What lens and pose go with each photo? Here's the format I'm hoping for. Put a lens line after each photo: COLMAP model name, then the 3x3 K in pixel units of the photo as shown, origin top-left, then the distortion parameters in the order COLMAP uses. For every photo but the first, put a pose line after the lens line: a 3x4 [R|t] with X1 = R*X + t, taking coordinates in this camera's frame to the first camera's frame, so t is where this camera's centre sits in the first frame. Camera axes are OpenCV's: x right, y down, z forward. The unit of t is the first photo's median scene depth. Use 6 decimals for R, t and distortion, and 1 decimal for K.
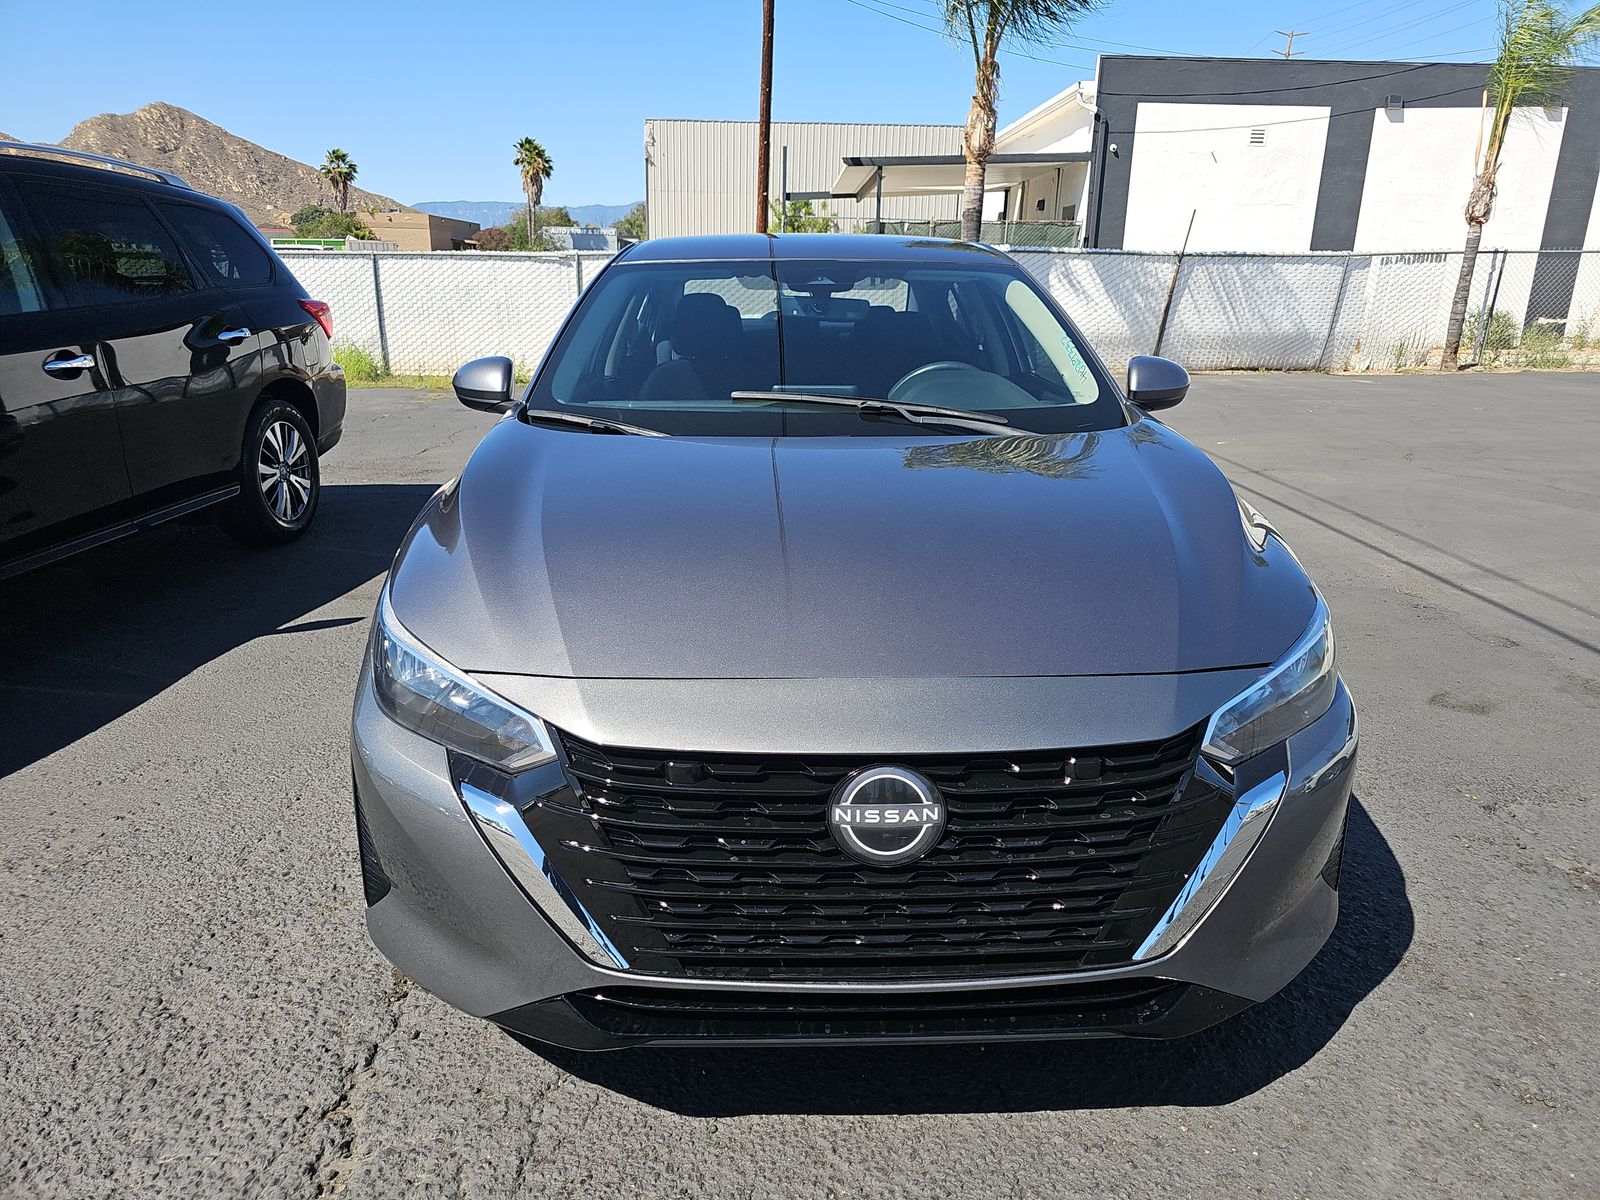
lens RADIAL K [[1041.0, 0, 800.0], [0, 1041.0, 600.0], [0, 0, 1]] dist [0.024207, -0.033397]
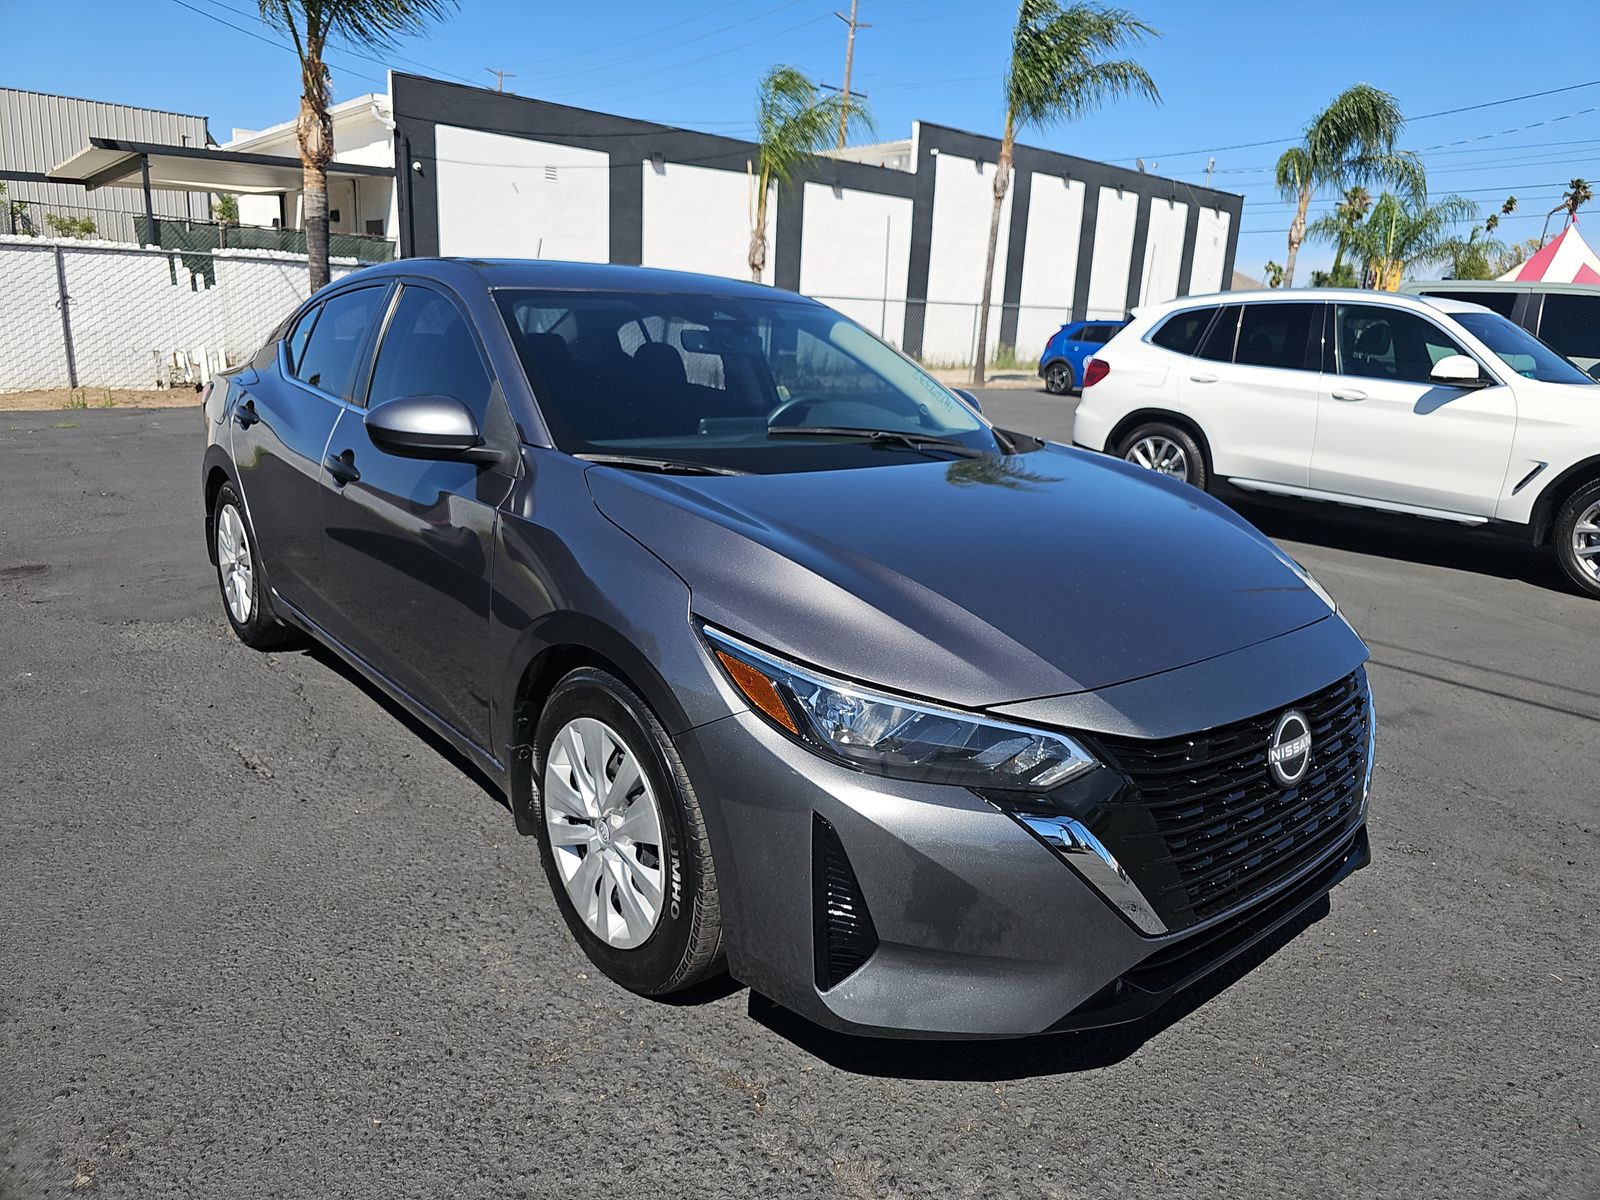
lens RADIAL K [[1051.9, 0, 800.0], [0, 1051.9, 600.0], [0, 0, 1]] dist [0.002677, -0.004560]
pose [[0.783675, -0.124438, 0.608579, -0.101174], [0.135870, 0.990344, 0.027538, -0.008390], [-0.606130, 0.061106, 0.793015, 0.026978]]
